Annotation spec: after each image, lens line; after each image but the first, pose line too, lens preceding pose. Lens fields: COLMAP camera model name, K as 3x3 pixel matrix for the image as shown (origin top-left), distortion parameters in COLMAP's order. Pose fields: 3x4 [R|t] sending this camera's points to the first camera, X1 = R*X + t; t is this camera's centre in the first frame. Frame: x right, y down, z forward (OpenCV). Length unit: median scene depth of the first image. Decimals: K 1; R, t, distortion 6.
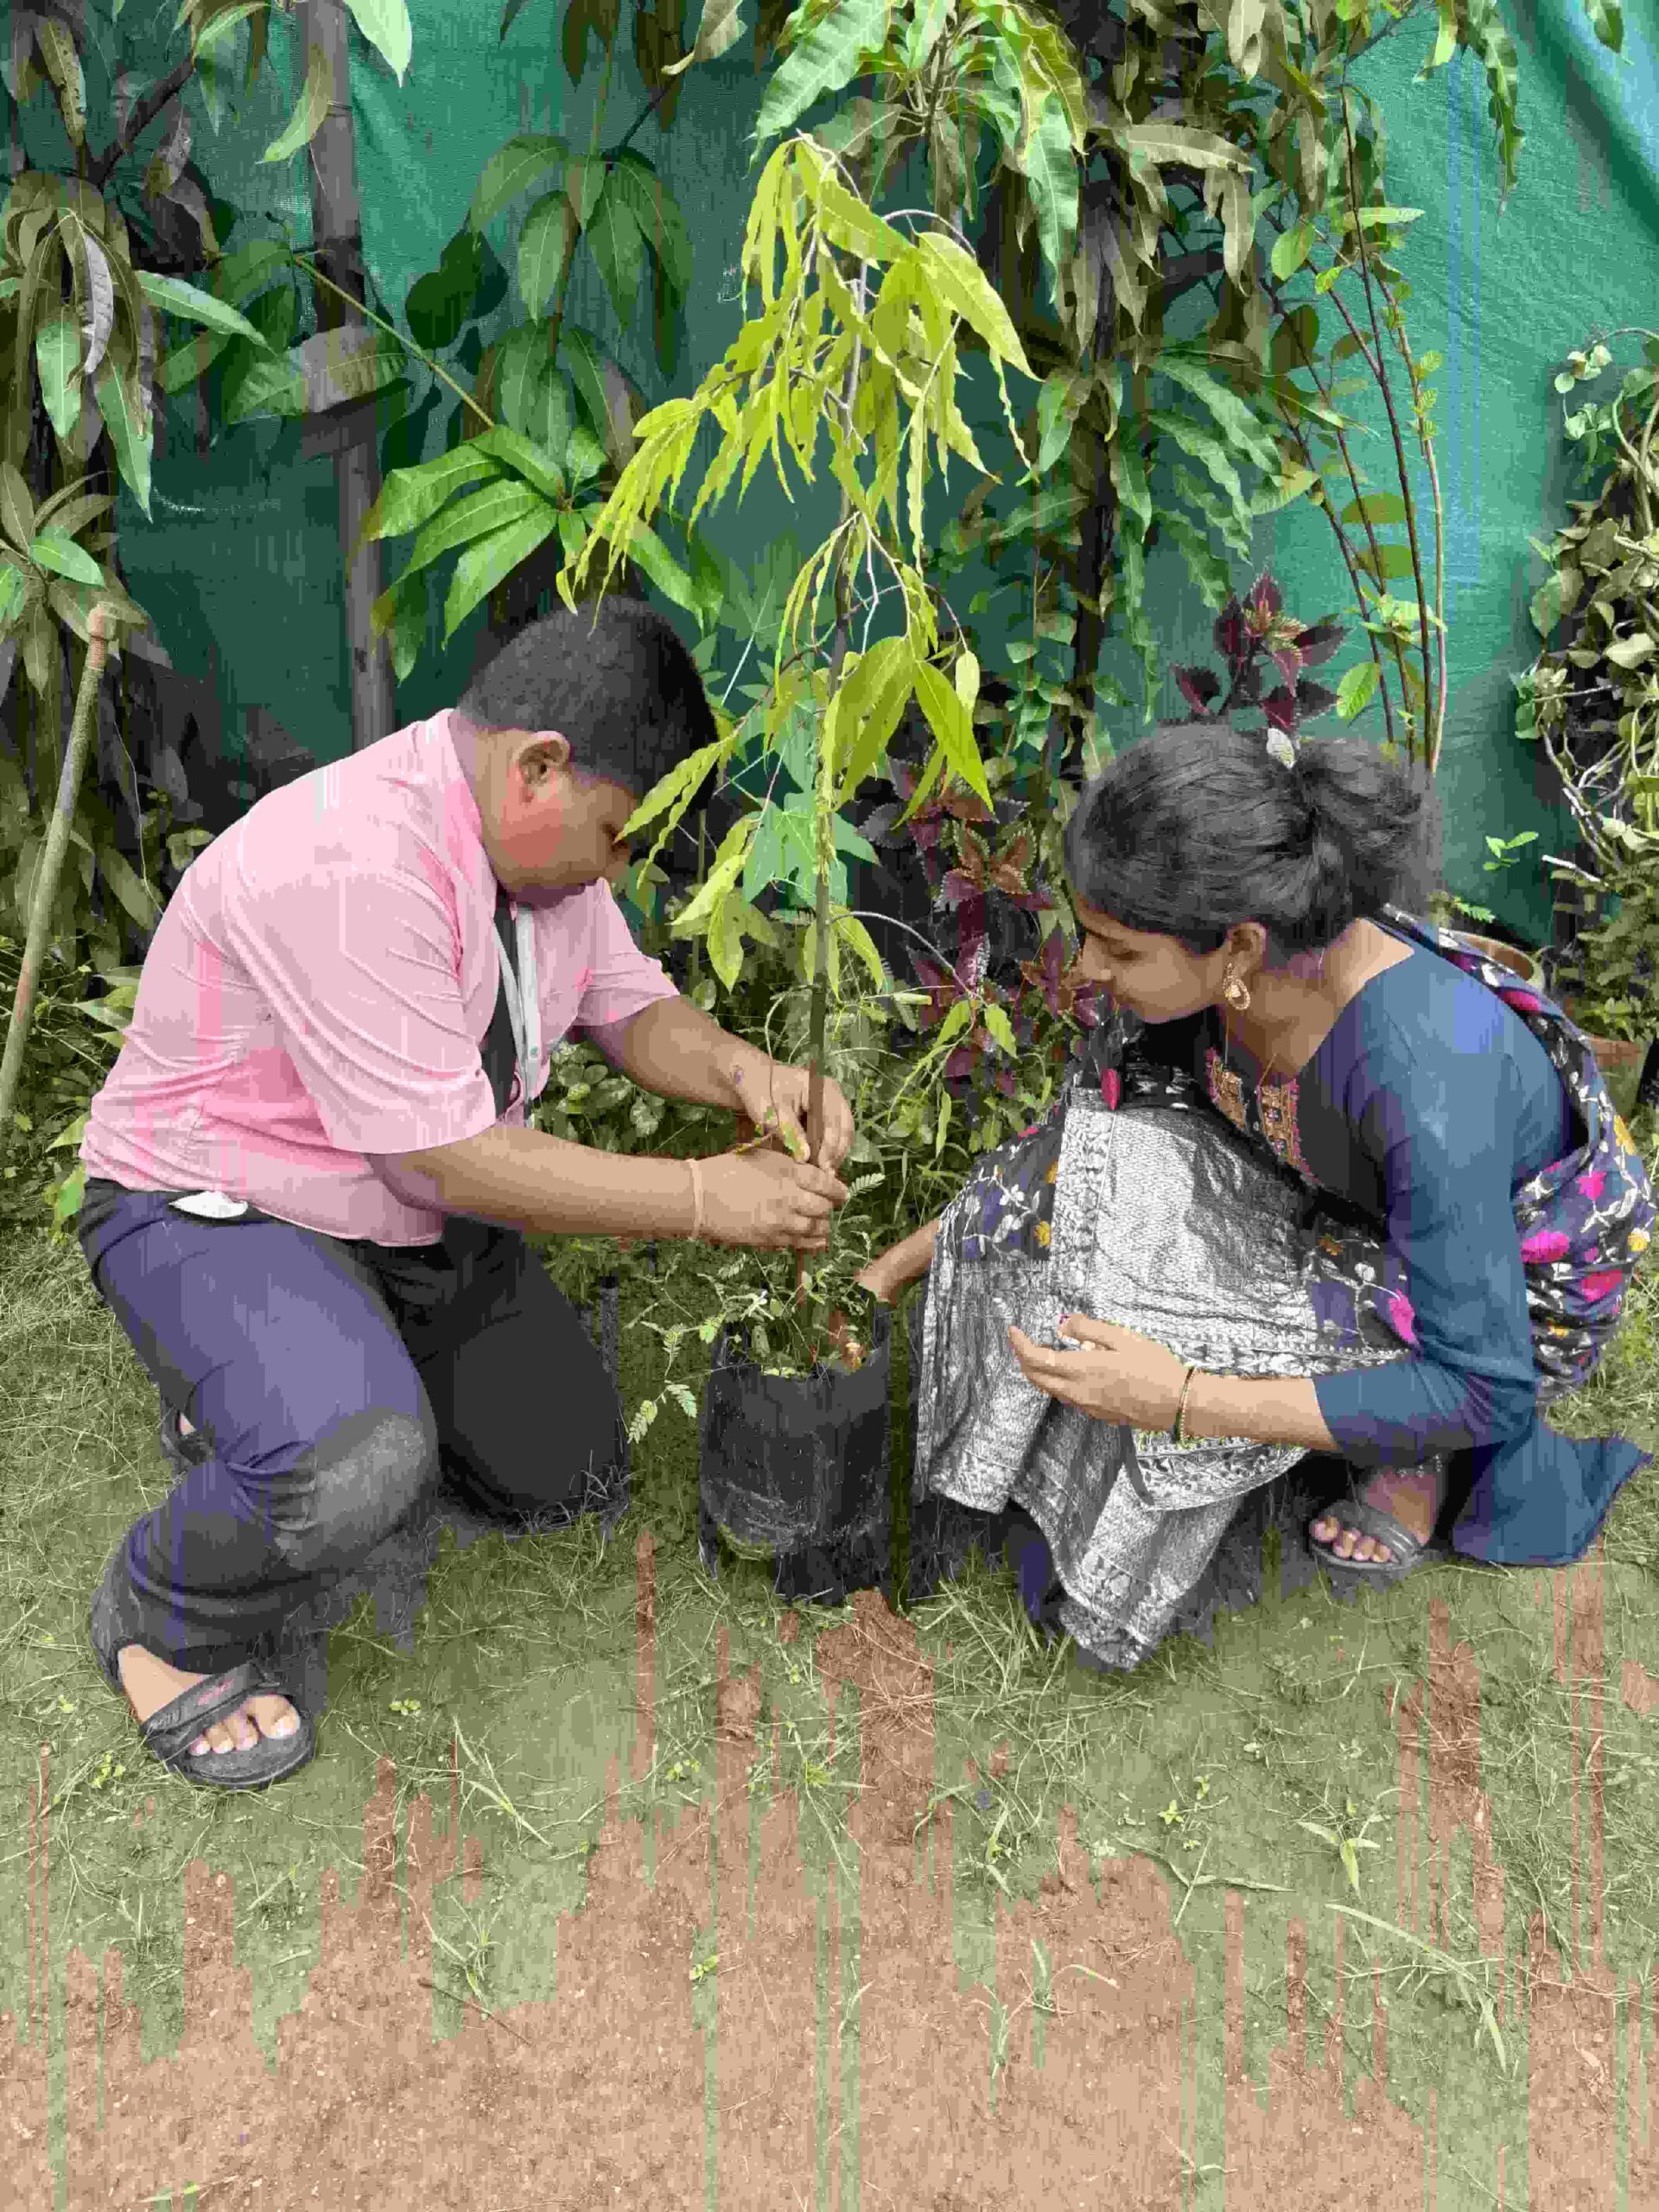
lens RADIAL K [[1605.7, 0, 829.5], [0, 1605.7, 1106.0], [0, 0, 1]] dist [0.006684, -0.030174]
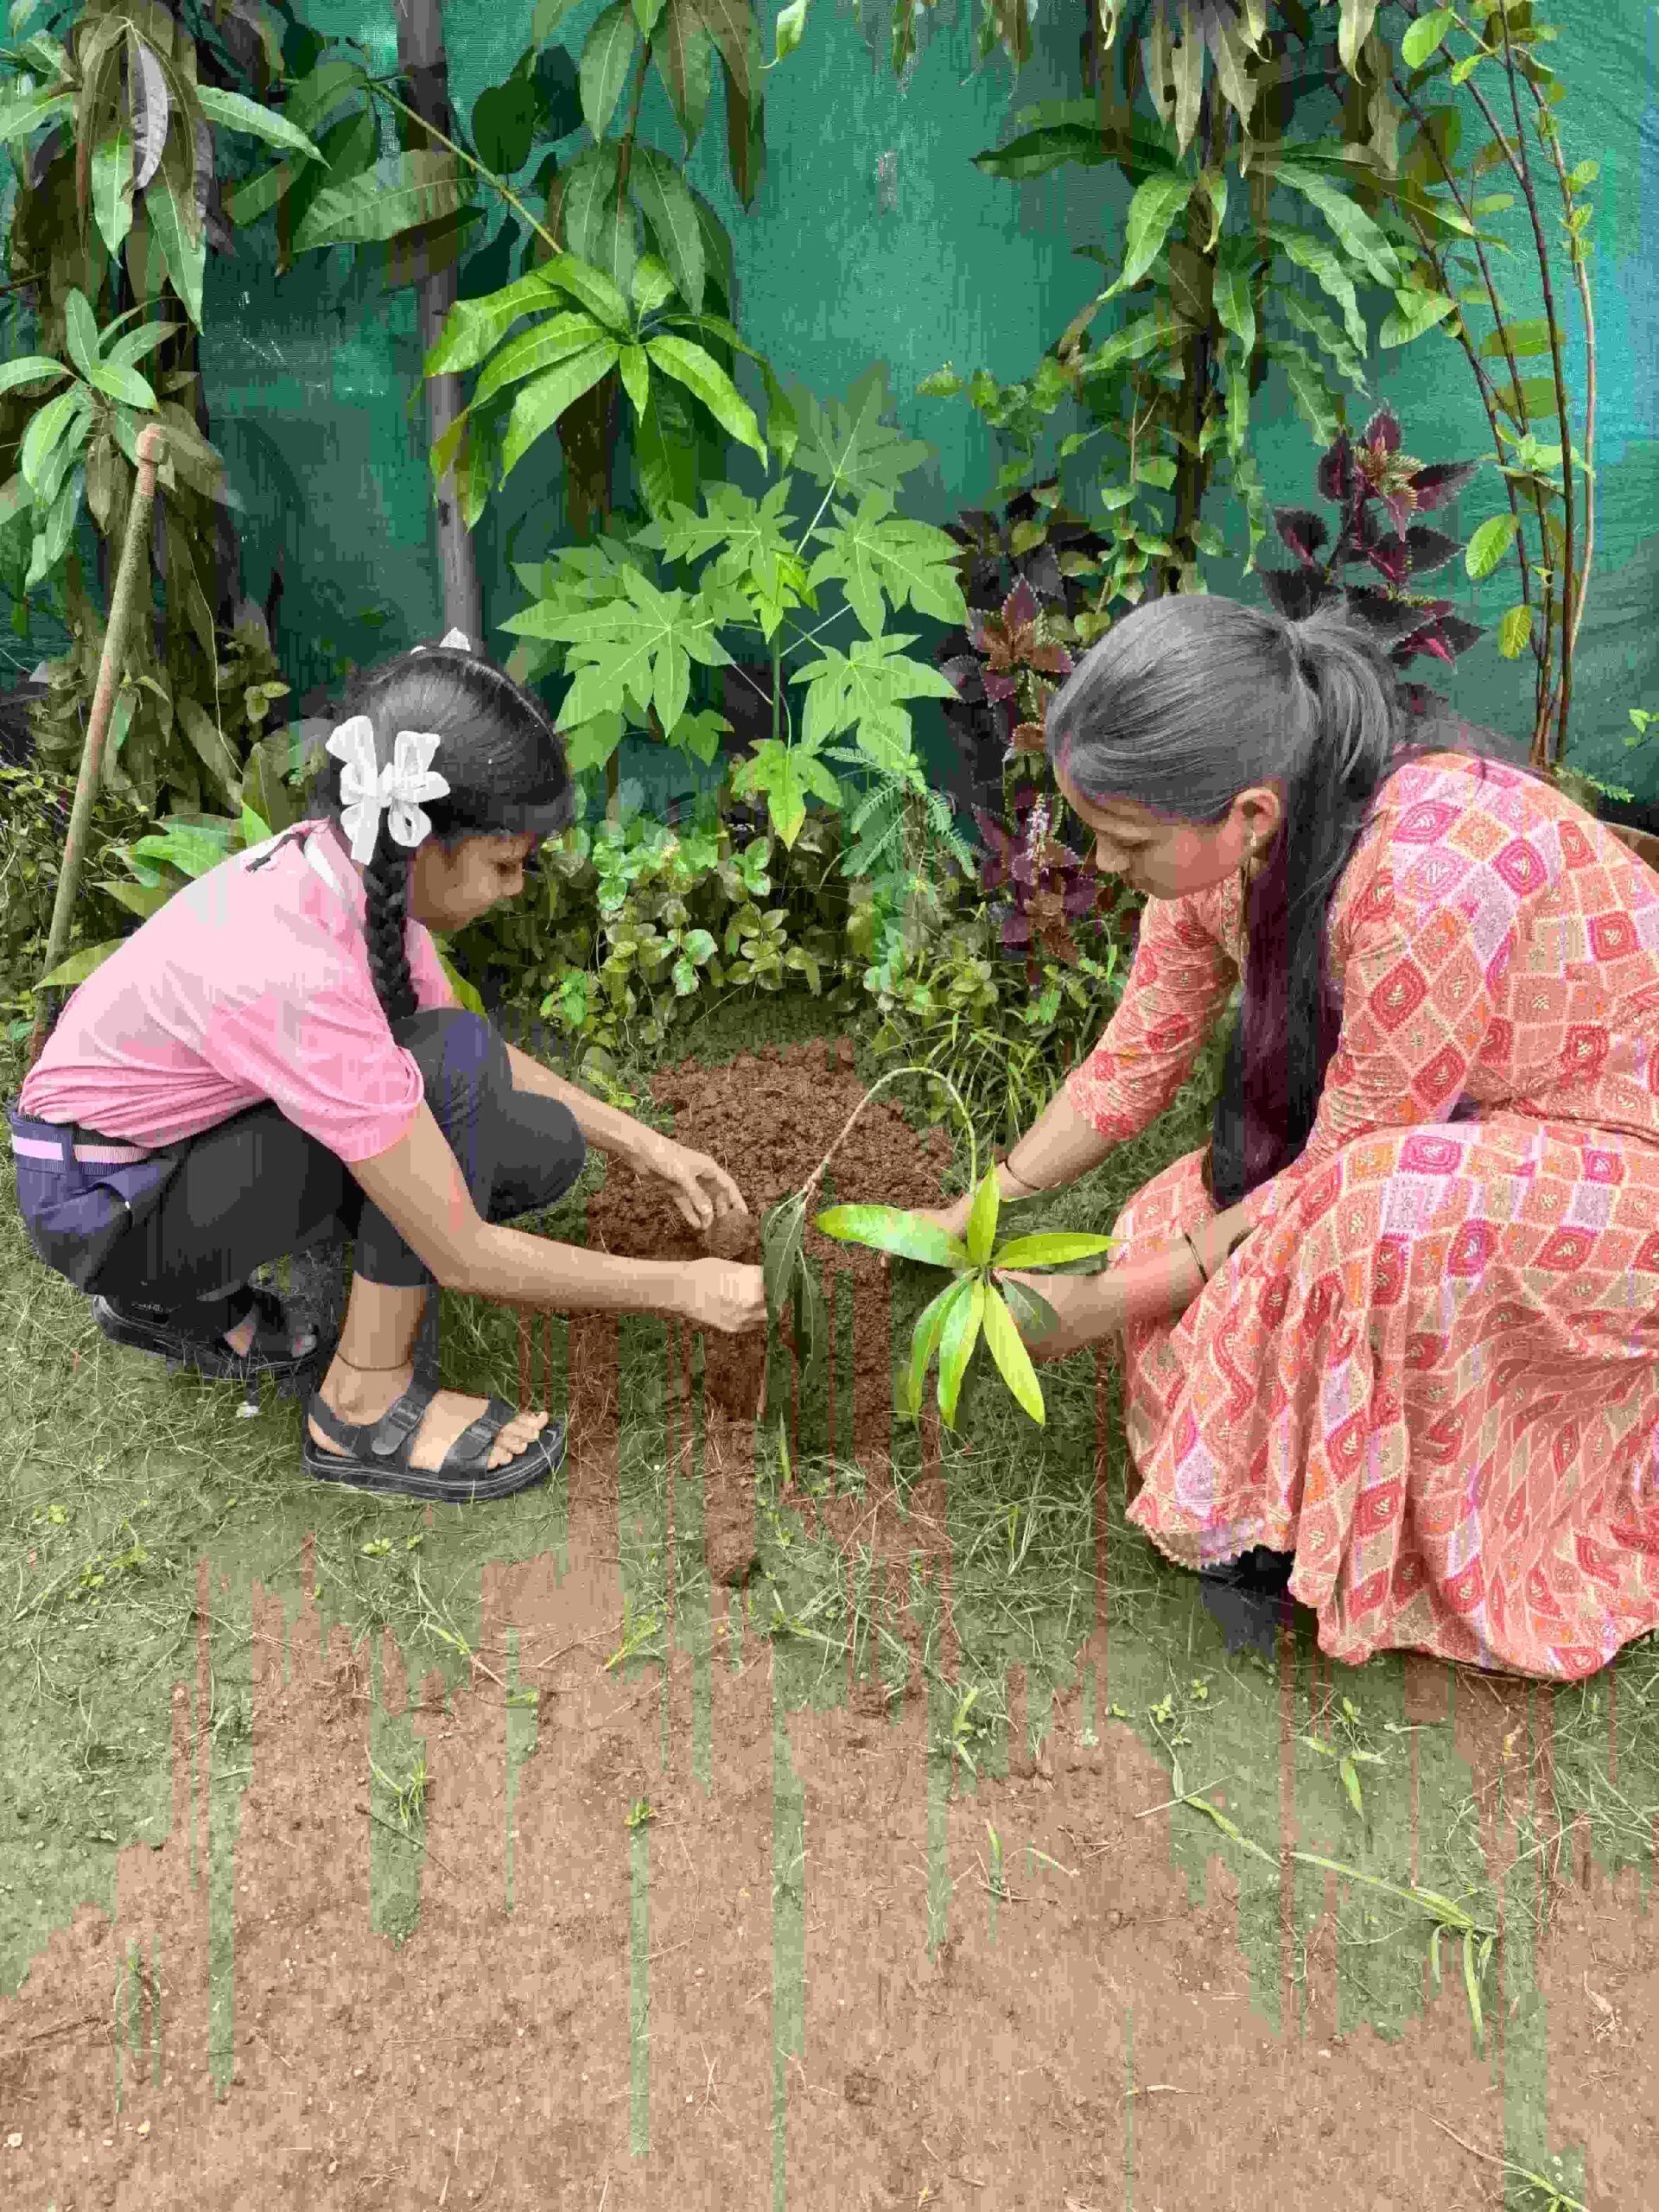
lens RADIAL K [[1605.7, 0, 829.5], [0, 1605.7, 1106.0], [0, 0, 1]] dist [0.006684, -0.030174]
pose [[0.993759, 0.041050, -0.103723, 0.071428], [-0.037313, 0.998591, 0.037725, 0.045755], [0.105126, -0.033619, 0.993891, 0.047410]]
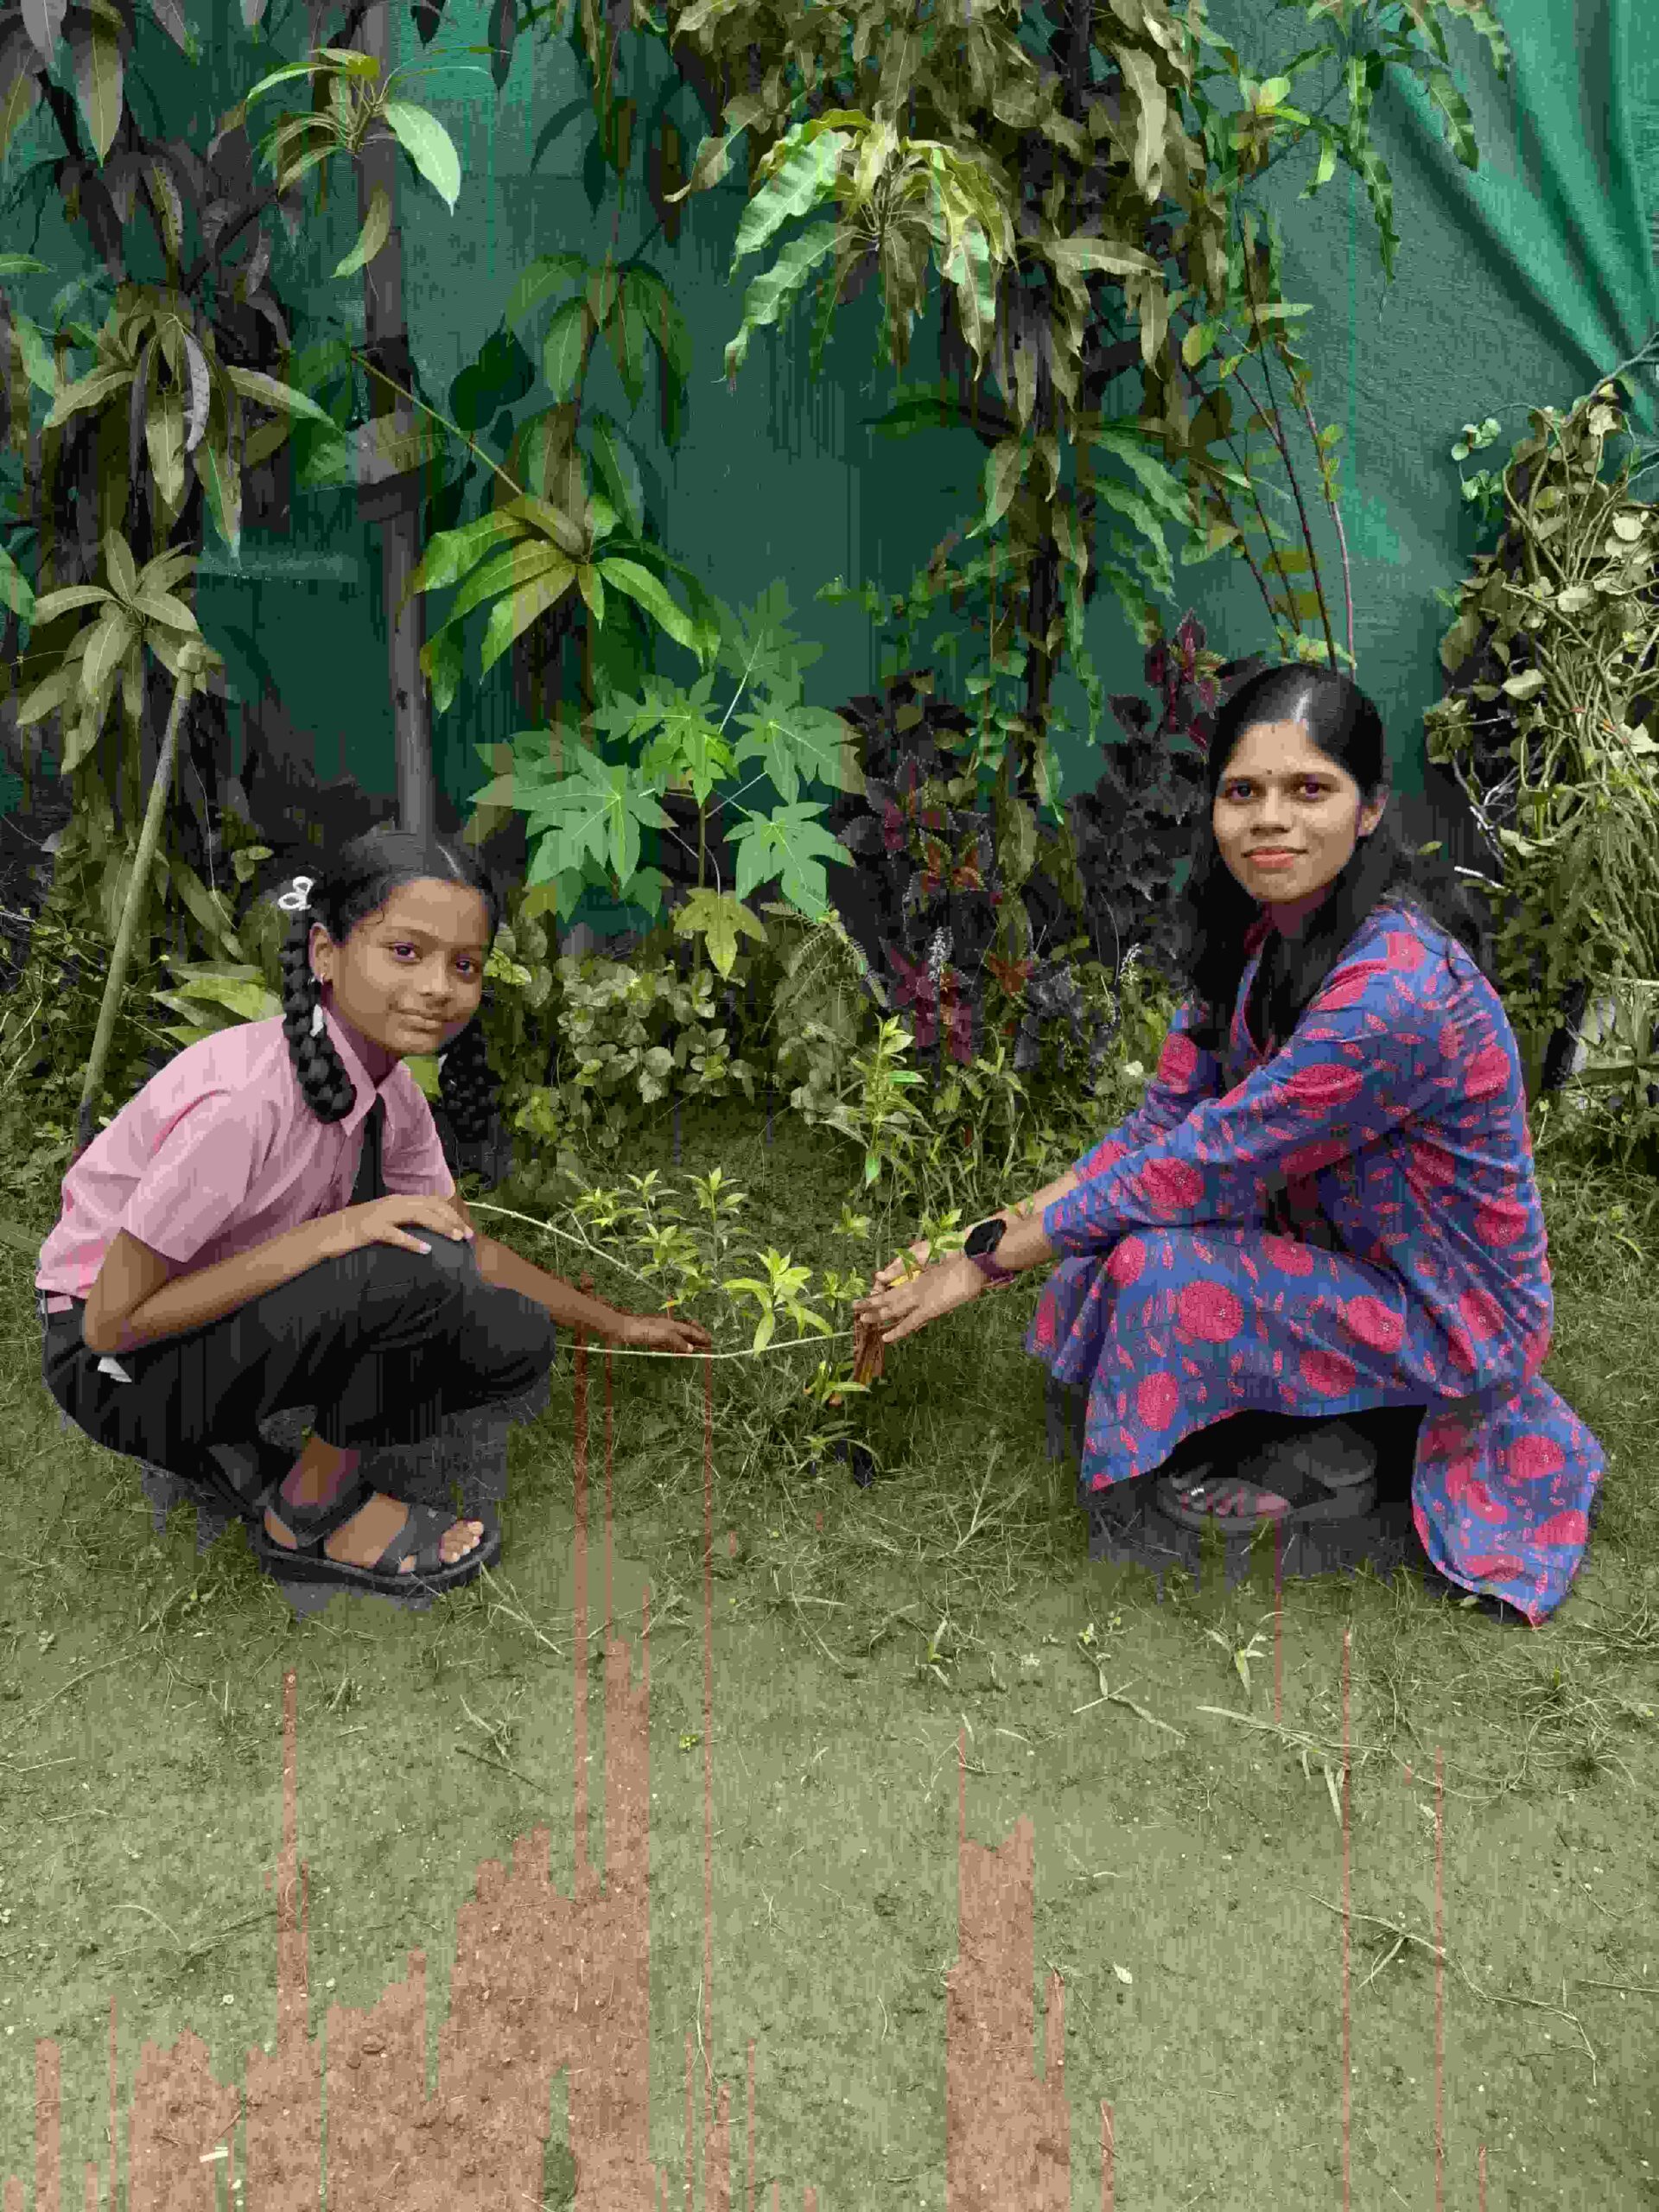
lens RADIAL K [[1605.7, 0, 829.5], [0, 1605.7, 1106.0], [0, 0, 1]] dist [0.006684, -0.030174]
pose [[0.999934, -0.003108, -0.011088, 0.025350], [0.002611, 0.999006, -0.044507, 0.073045], [0.011216, 0.044475, 0.998948, -0.143241]]
